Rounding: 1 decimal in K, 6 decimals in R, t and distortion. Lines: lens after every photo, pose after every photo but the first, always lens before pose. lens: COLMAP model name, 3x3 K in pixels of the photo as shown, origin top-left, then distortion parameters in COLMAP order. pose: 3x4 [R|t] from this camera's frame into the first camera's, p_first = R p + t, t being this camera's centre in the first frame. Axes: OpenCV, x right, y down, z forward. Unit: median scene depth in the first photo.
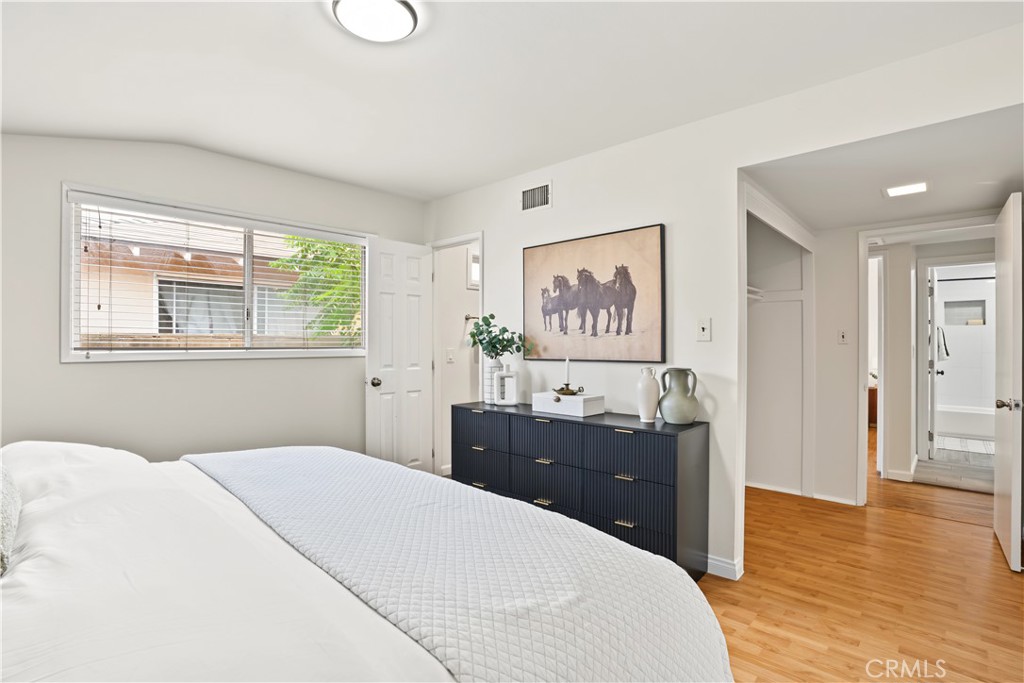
lens RADIAL K [[482.7, 0, 511.2], [0, 482.7, 344.3], [0, 0, 1]] dist [-0.042425, 0.000870]
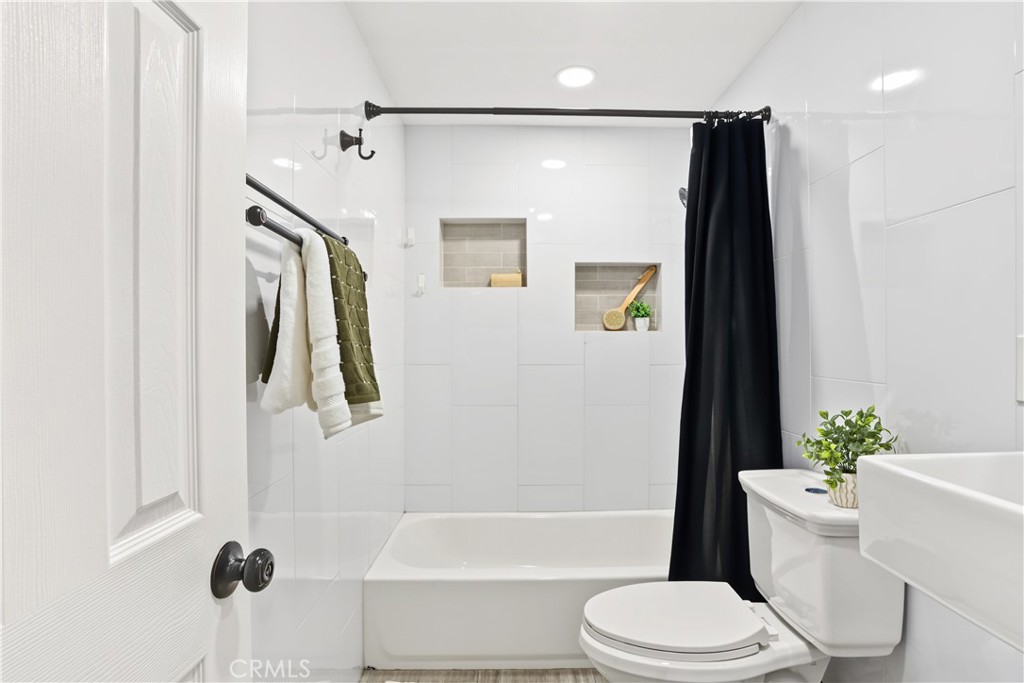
lens RADIAL K [[493.5, 0, 512.0], [0, 493.5, 341.5], [0, 0, 1]] dist [-0.003464, -0.000378]
pose [[0.710477, -0.002948, 0.703715, 0.693970], [0.002598, 0.999995, 0.001566, 0.002789], [-0.703716, 0.000716, 0.710481, 0.681321]]
